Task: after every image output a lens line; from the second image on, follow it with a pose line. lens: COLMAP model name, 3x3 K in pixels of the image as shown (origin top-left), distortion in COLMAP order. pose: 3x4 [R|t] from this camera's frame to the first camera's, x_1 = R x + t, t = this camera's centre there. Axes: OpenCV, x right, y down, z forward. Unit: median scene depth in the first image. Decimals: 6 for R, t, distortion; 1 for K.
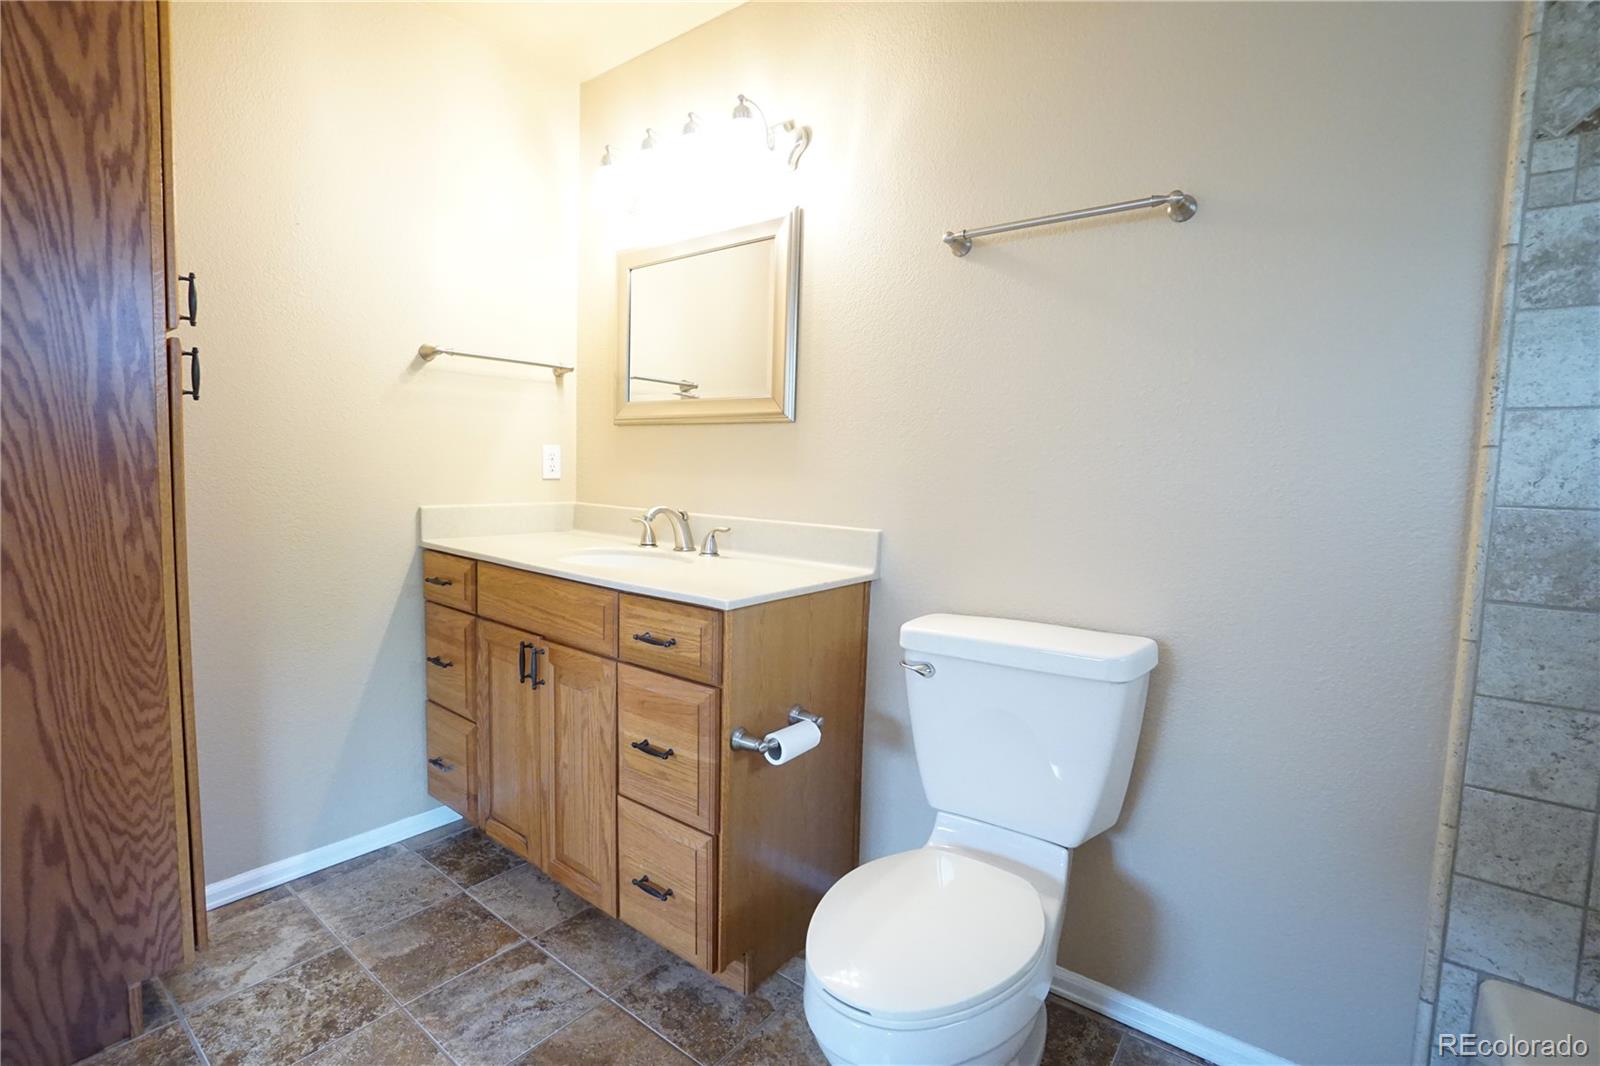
lens RADIAL K [[725.8, 0, 791.3], [0, 725.8, 526.9], [0, 0, 1]] dist [-0.061771, 0.019867]
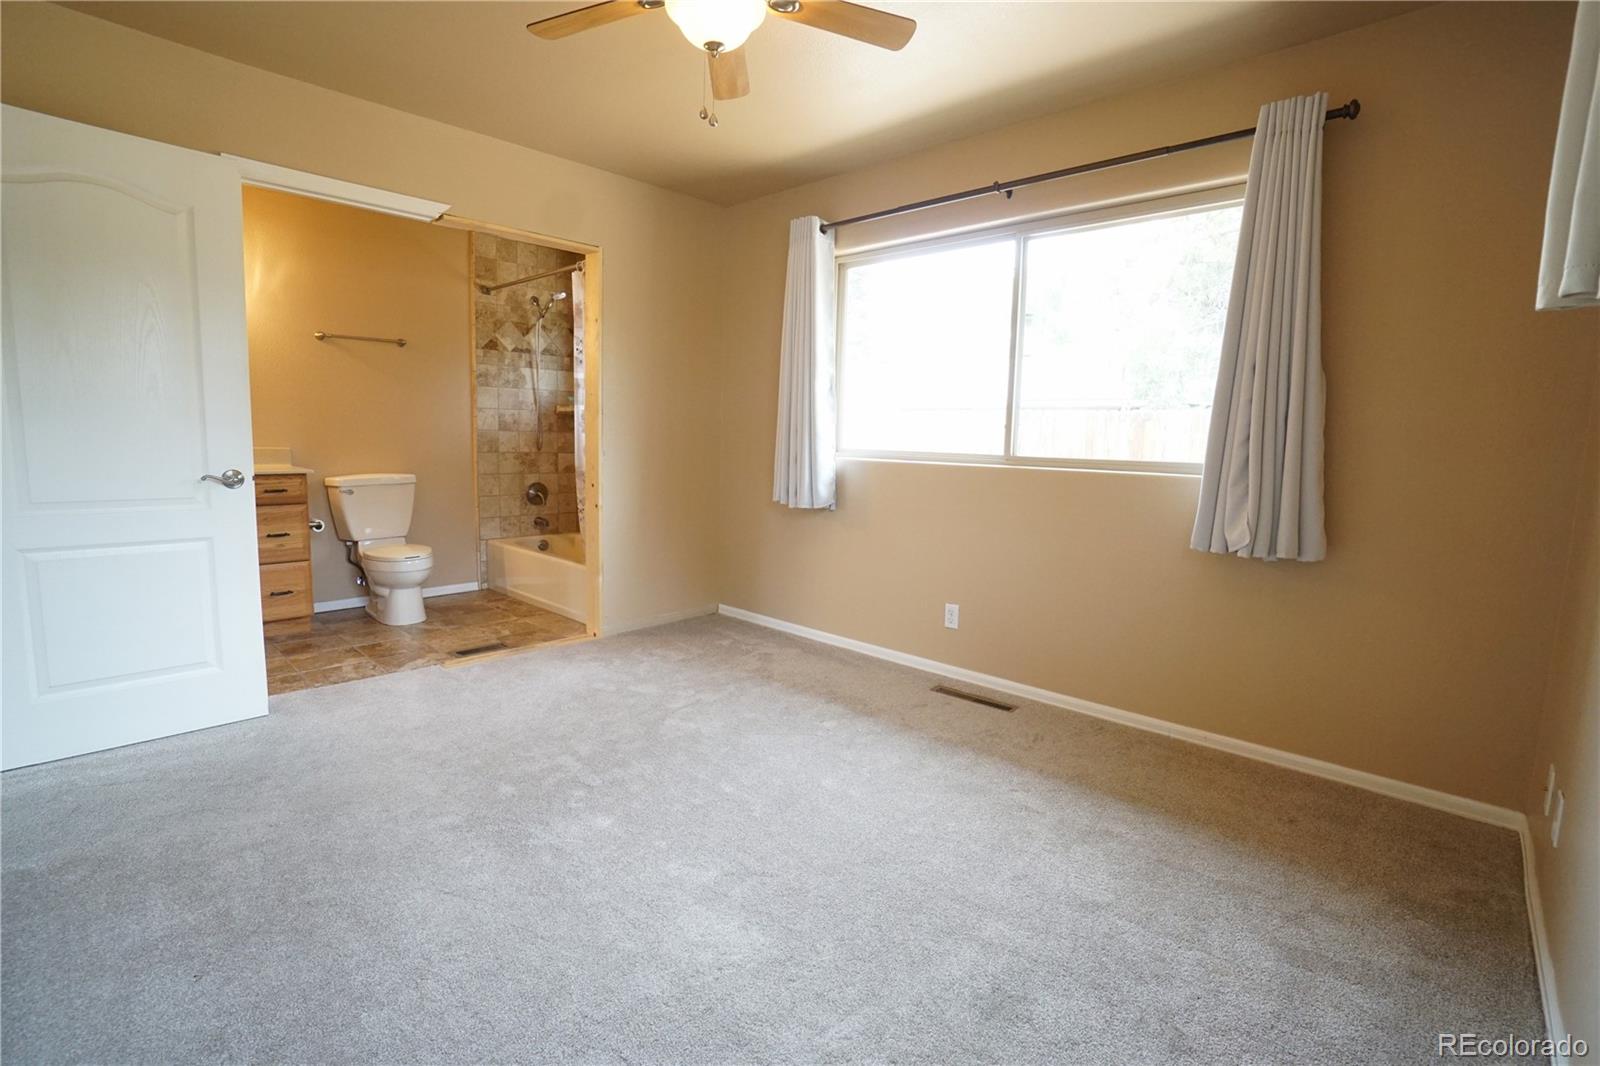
lens RADIAL K [[725.8, 0, 798.9], [0, 725.8, 532.5], [0, 0, 1]] dist [-0.061771, 0.019867]
pose [[0.098228, -0.152878, 0.983351, -2.250027], [0.052900, 0.987535, 0.148244, 0.028615], [-0.993757, 0.037458, 0.105091, -0.988232]]
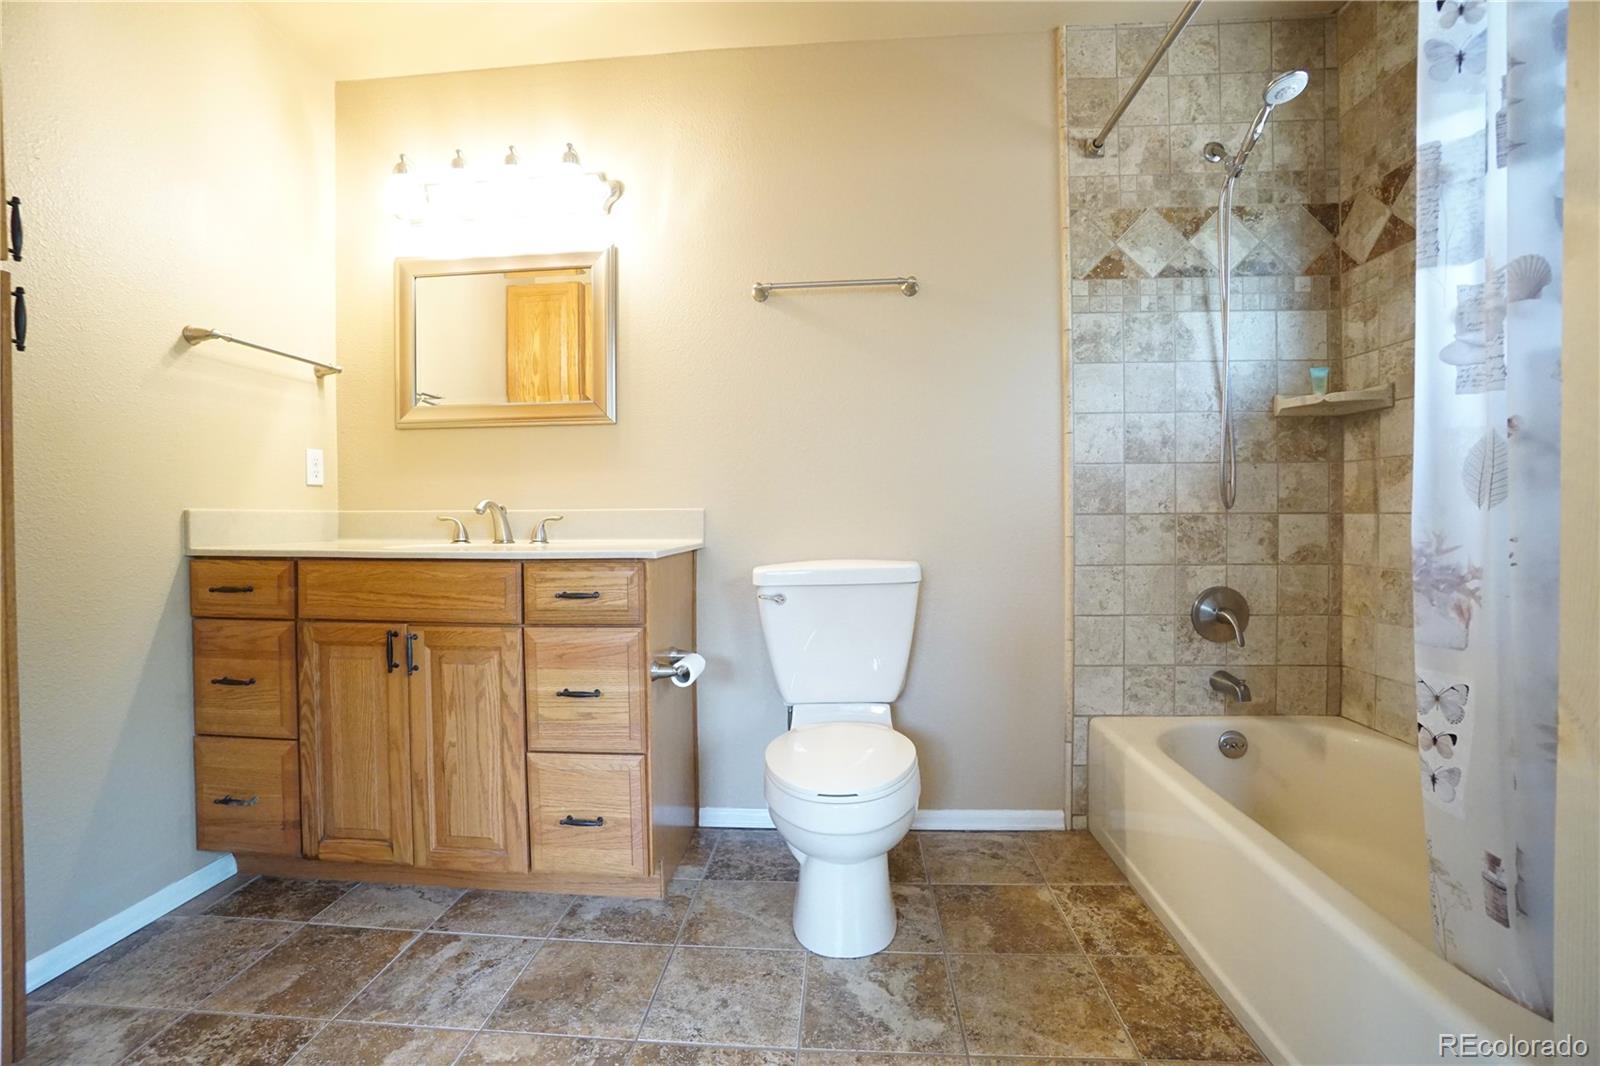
lens RADIAL K [[697.0, 0, 784.2], [0, 697.0, 532.3], [0, 0, 1]] dist [-0.047856, 0.008467]
pose [[0.839737, -0.044227, 0.541189, -0.463108], [0.076000, 0.996440, -0.036495, 0.111259], [-0.537648, 0.071777, 0.840109, -0.100916]]
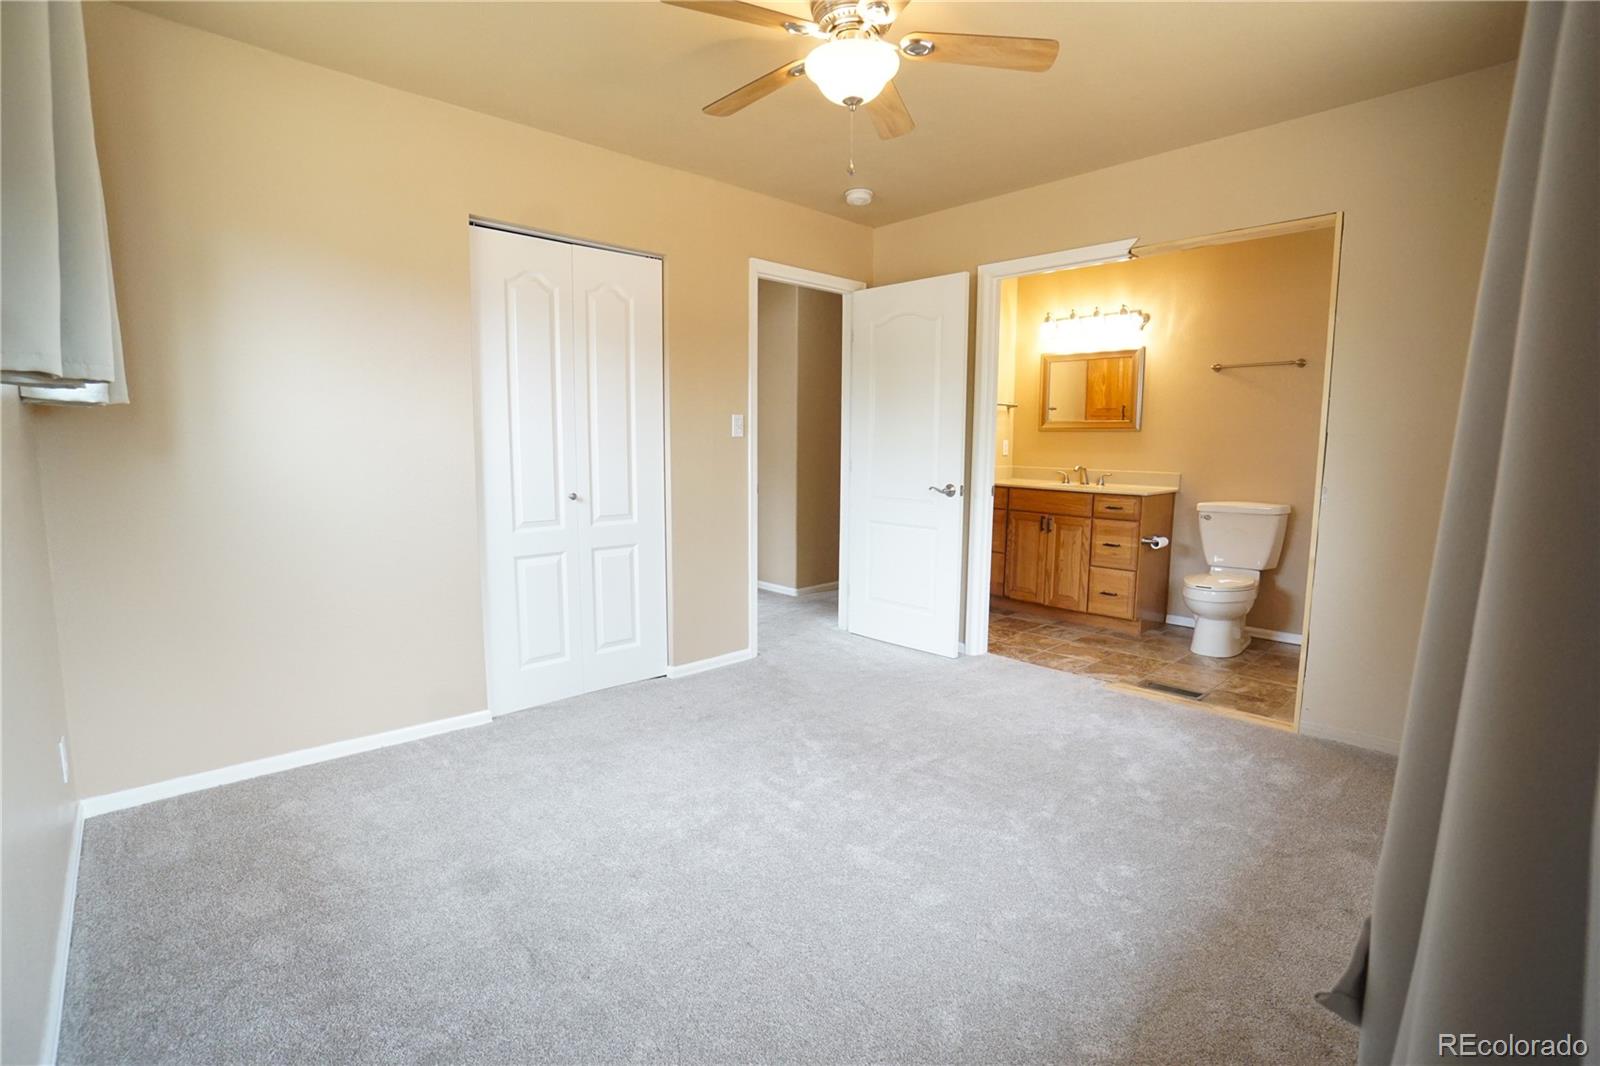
lens RADIAL K [[725.8, 0, 799.6], [0, 725.8, 532.7], [0, 0, 1]] dist [-0.061771, 0.019867]
pose [[0.987519, -0.003908, -0.157452, -0.927979], [0.010070, 0.999213, 0.038358, 0.119839], [0.157178, -0.039465, 0.986781, -1.984148]]
